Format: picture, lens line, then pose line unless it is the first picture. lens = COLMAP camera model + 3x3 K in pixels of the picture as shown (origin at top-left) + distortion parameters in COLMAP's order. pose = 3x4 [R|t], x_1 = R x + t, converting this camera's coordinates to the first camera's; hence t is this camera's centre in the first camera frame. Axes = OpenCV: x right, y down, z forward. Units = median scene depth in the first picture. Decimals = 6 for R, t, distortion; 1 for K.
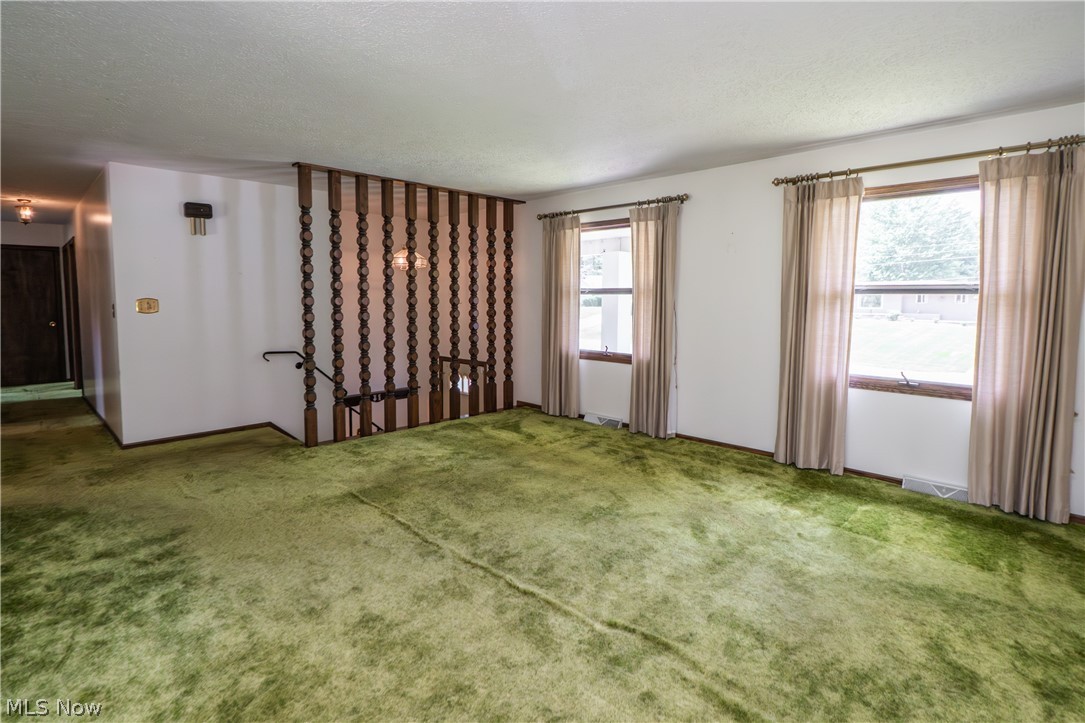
lens RADIAL K [[543.7, 0, 531.2], [0, 543.7, 332.4], [0, 0, 1]] dist [-0.001713, 0.000609]
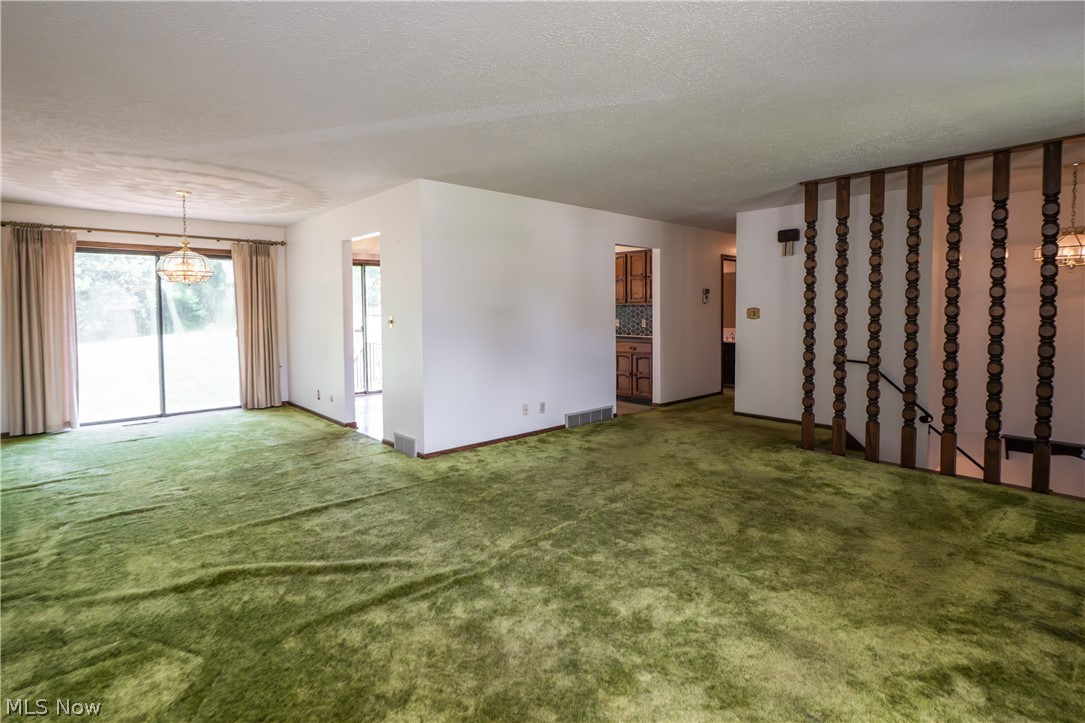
lens RADIAL K [[538.7, 0, 520.2], [0, 538.7, 335.1], [0, 0, 1]] dist [-0.020224, 0.007944]
pose [[-0.055292, 0.046294, -0.997396, 0.683664], [-0.074755, 0.995929, 0.050370, -0.020131], [0.995668, 0.077345, -0.051606, 0.525115]]
